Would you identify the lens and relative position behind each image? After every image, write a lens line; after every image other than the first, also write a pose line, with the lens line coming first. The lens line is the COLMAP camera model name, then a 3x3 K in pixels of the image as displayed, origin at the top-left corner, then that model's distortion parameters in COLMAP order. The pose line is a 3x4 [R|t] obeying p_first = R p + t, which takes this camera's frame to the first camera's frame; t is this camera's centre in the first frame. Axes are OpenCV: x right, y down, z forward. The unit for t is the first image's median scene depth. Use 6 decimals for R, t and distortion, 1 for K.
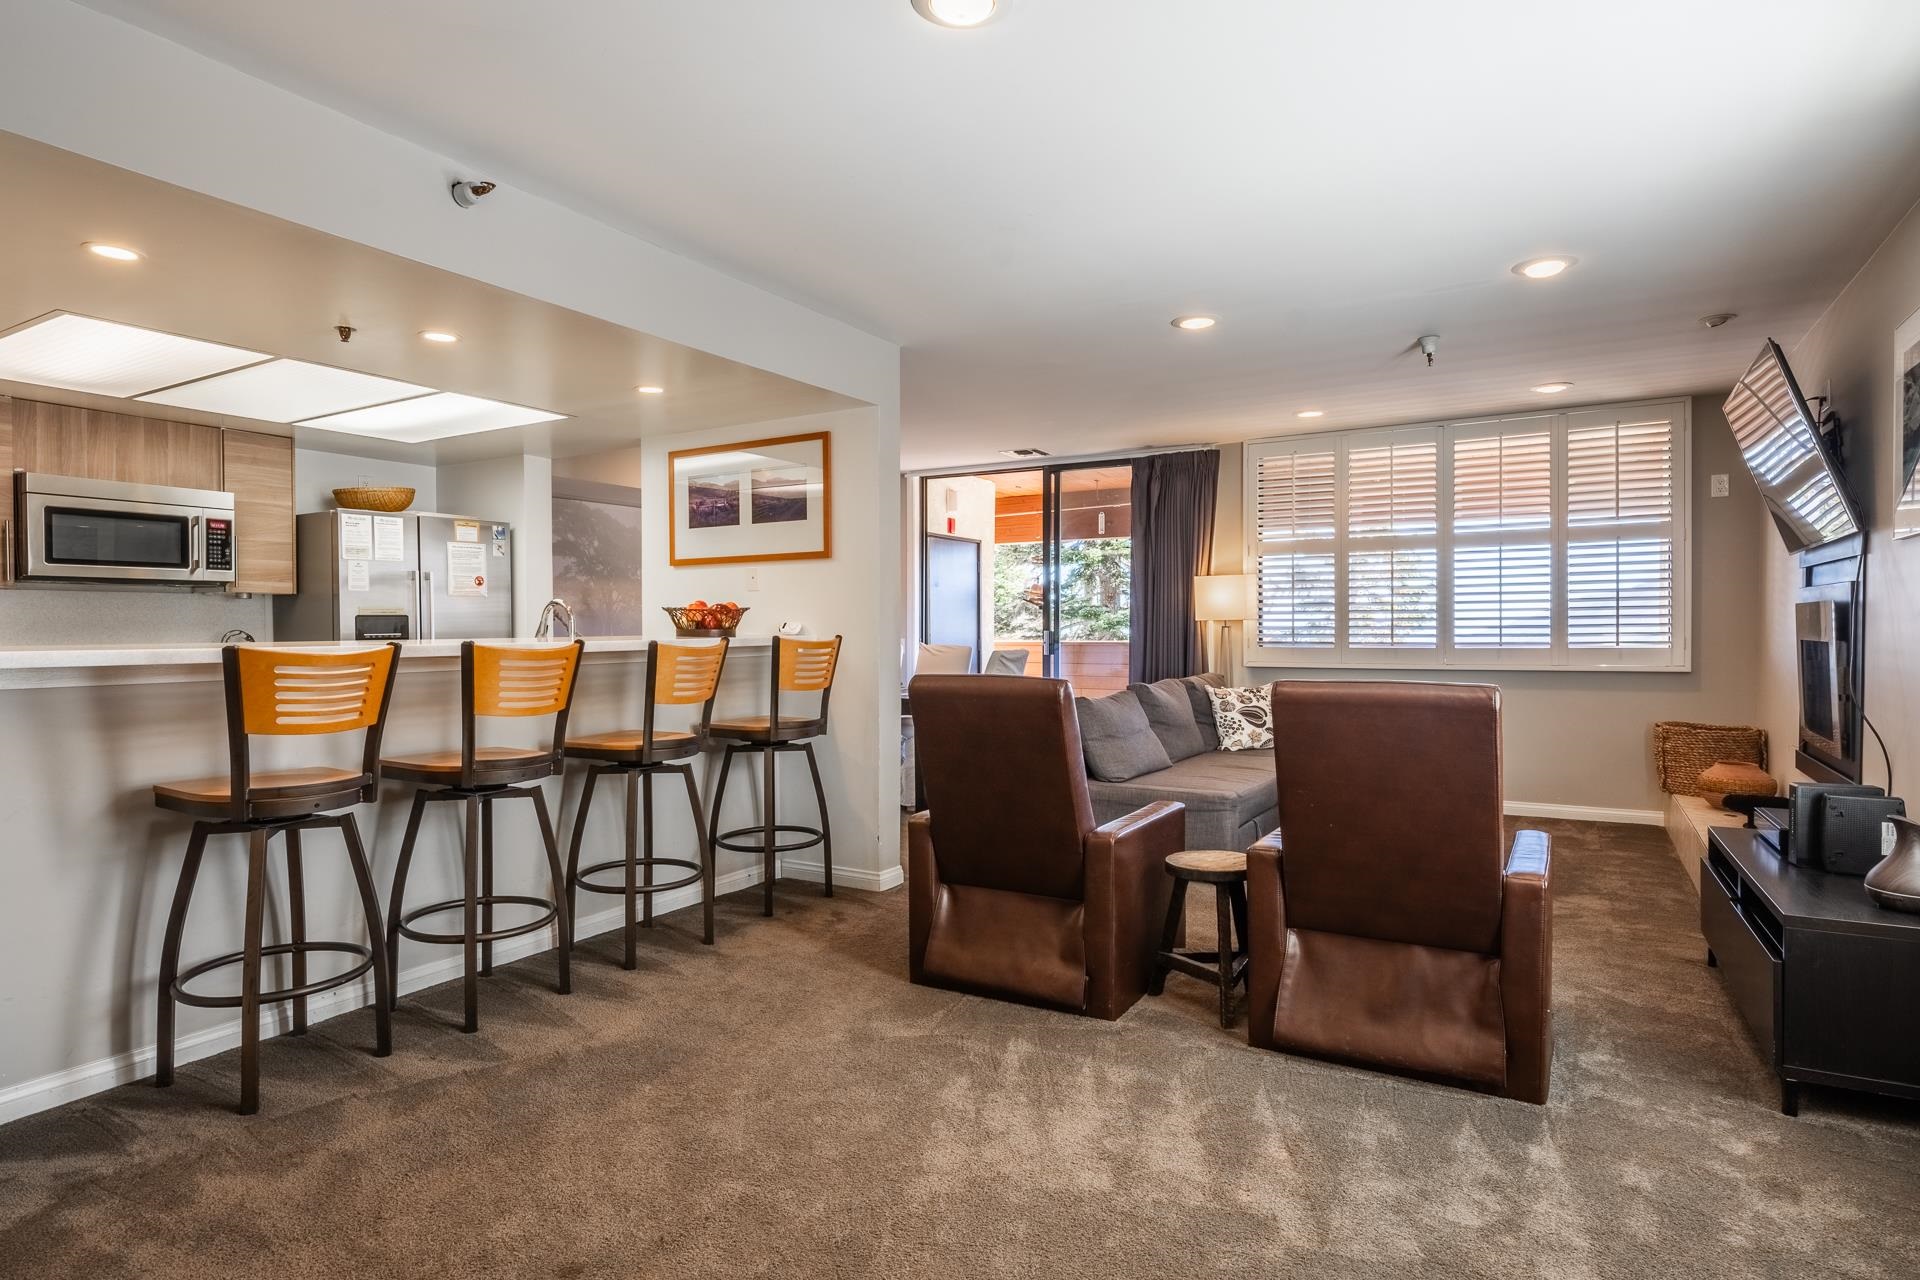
lens RADIAL K [[1019.4, 0, 960.0], [0, 1019.4, 640.0], [0, 0, 1]] dist [-0.001765, 0.000105]
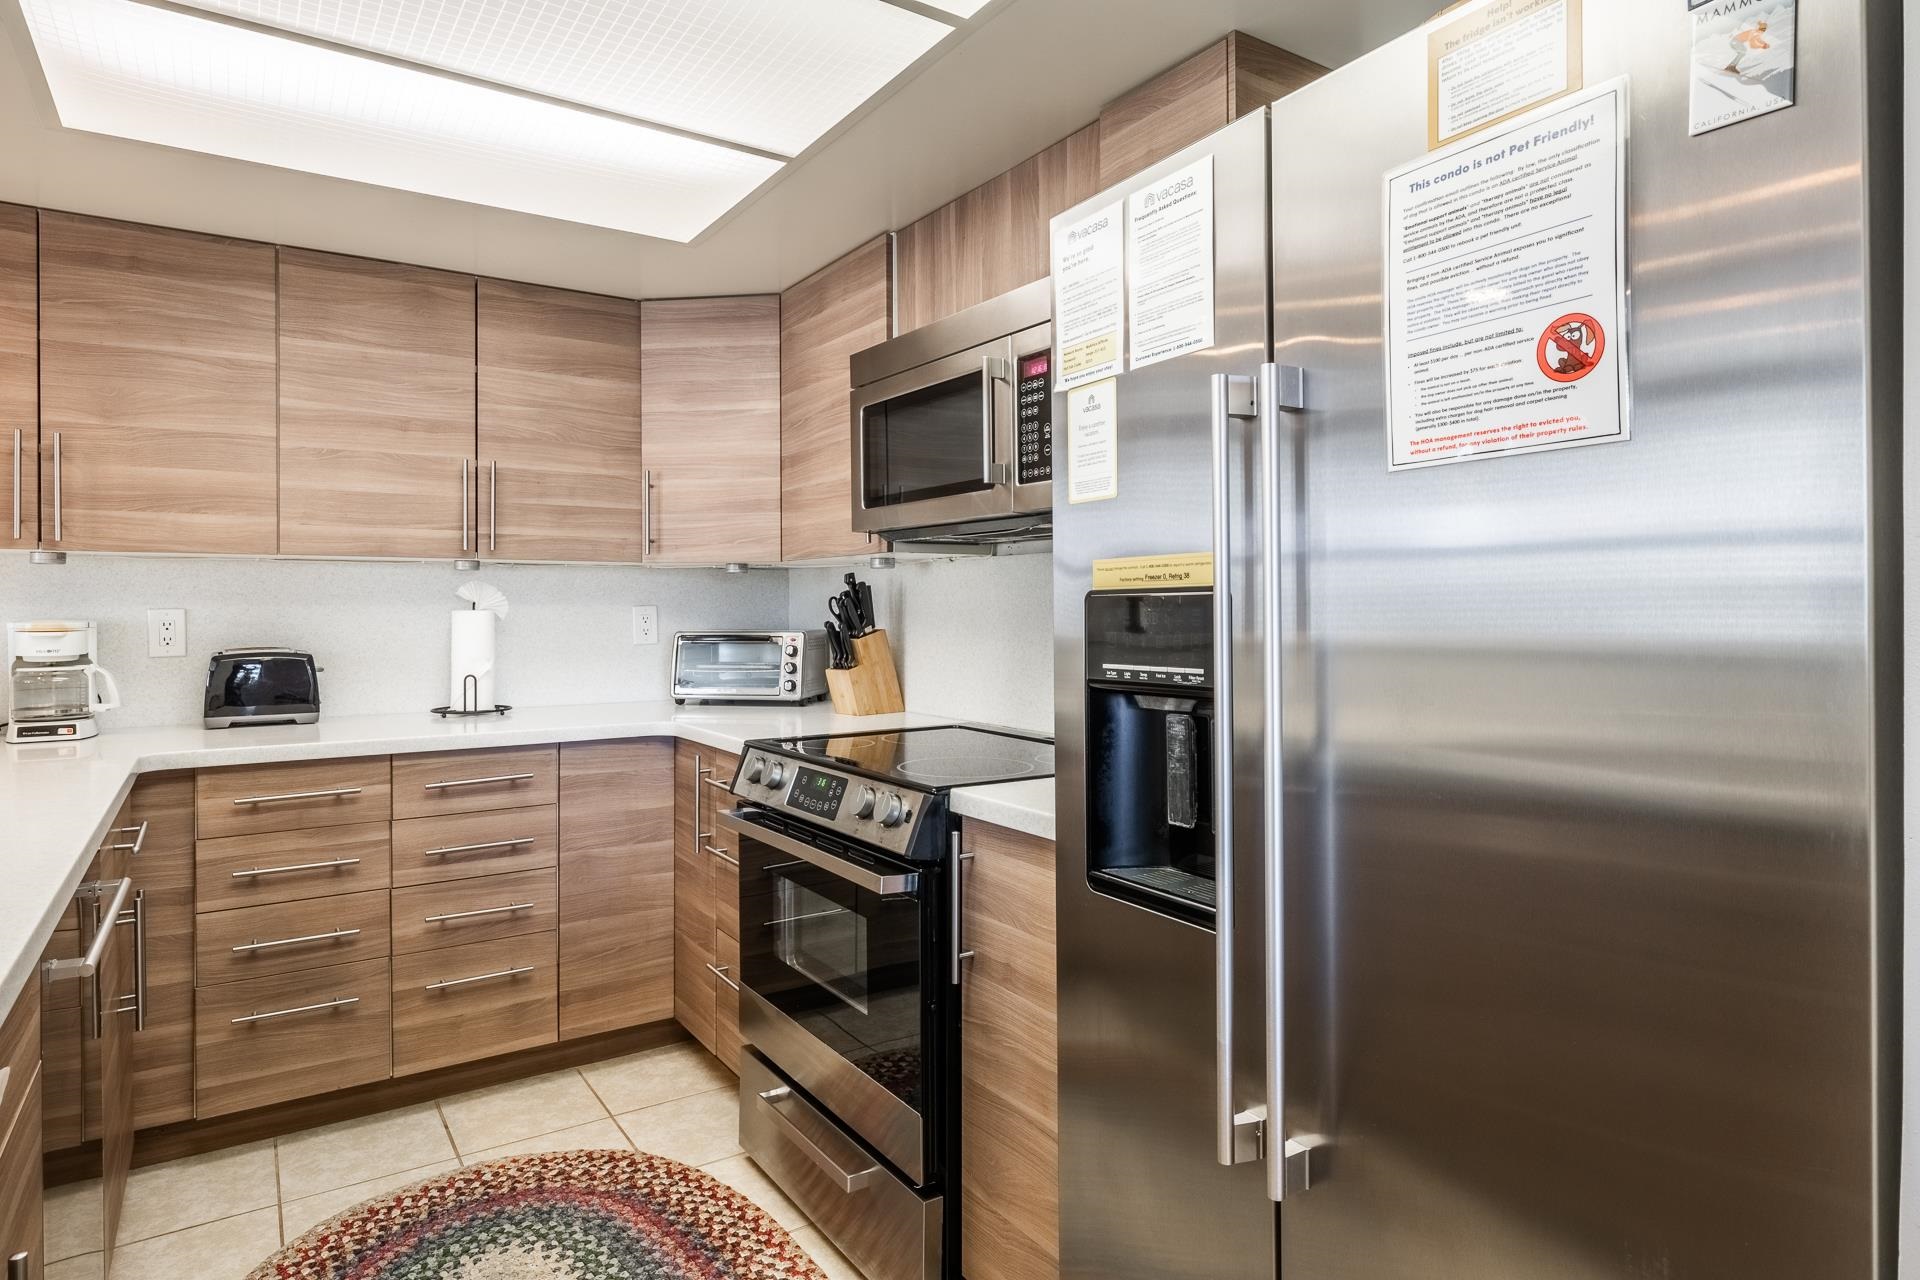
lens RADIAL K [[1075.7, 0, 962.2], [0, 1075.7, 601.1], [0, 0, 1]] dist [0.000265, 0.000123]
pose [[-0.439140, 0.002329, -0.898416, -0.268323], [-0.006820, 0.999959, 0.005926, -0.019715], [0.898393, 0.008729, -0.439106, 0.897889]]
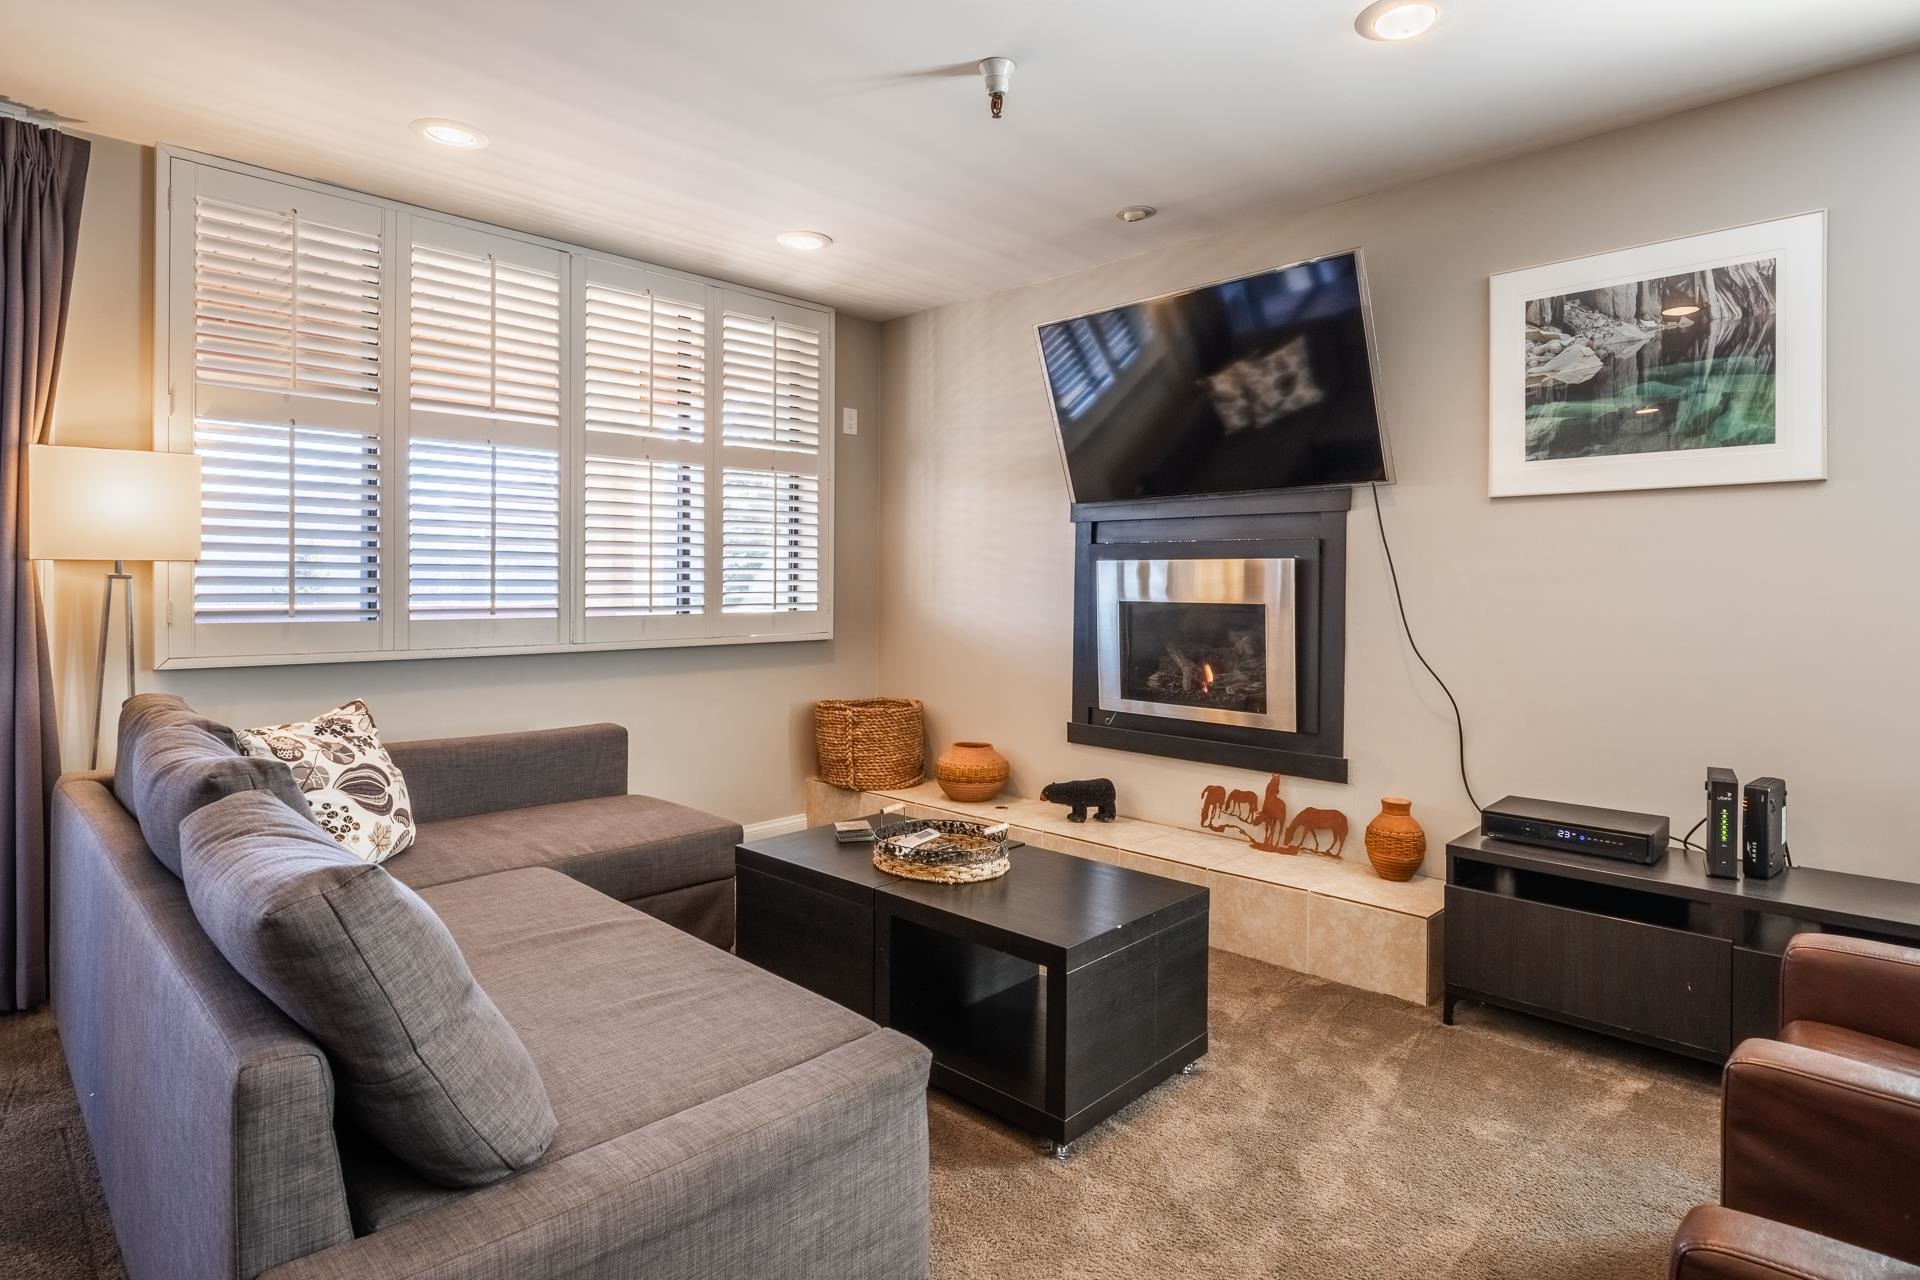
lens RADIAL K [[1019.9, 0, 958.8], [0, 1019.9, 597.0], [0, 0, 1]] dist [-0.001668, -0.000282]
pose [[0.248071, -0.006019, 0.968723, -0.061853], [0.004056, 0.999978, 0.005174, -0.006794], [-0.968733, 0.002645, 0.248090, 0.658395]]
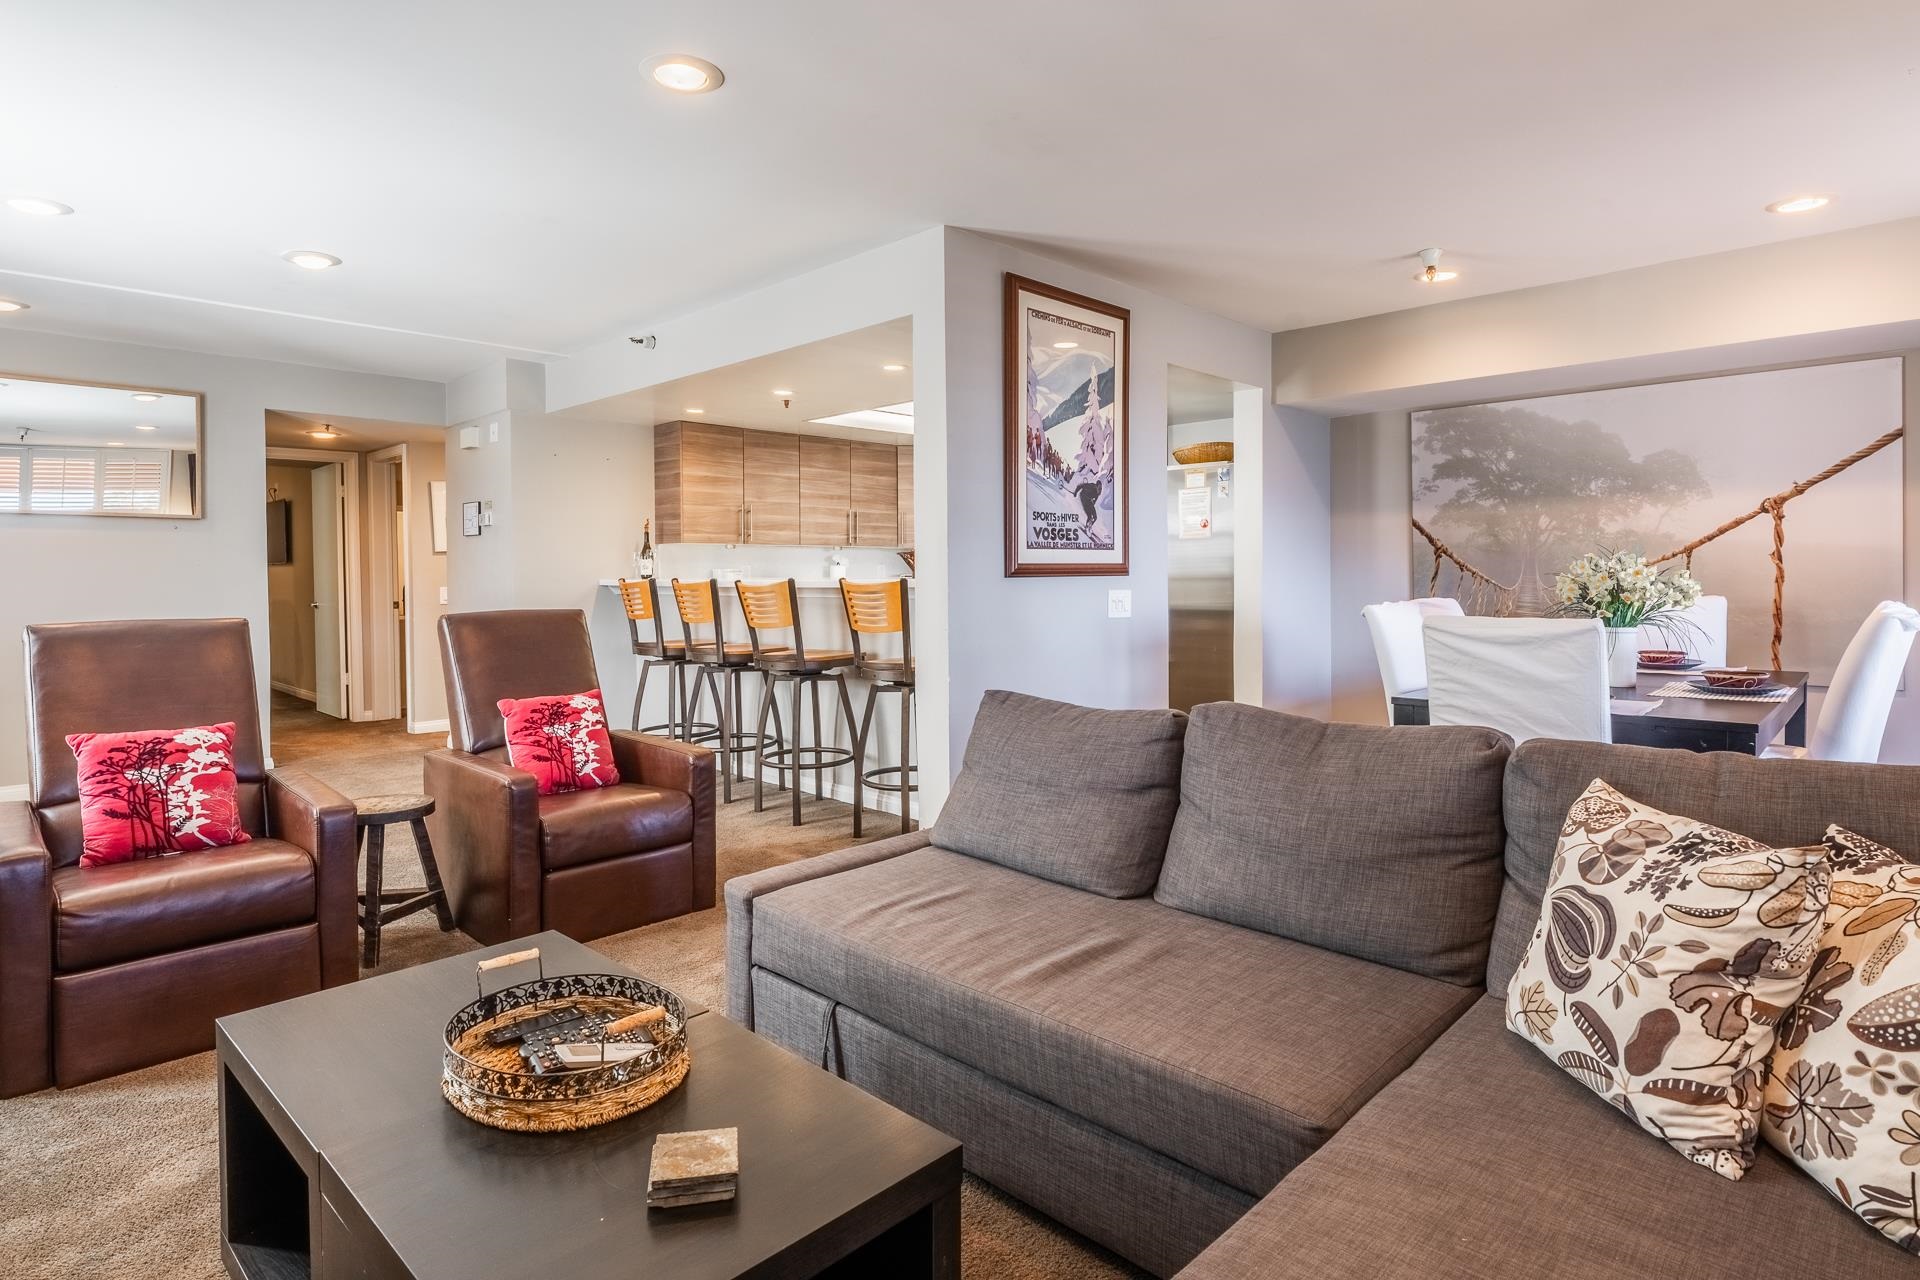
lens RADIAL K [[1019.9, 0, 958.8], [0, 1019.9, 597.0], [0, 0, 1]] dist [-0.001668, -0.000282]
pose [[-0.241435, 0.031876, -0.969893, 0.559698], [-0.004491, 0.999413, 0.033964, -0.015098], [0.970407, 0.012556, -0.241150, 0.915100]]
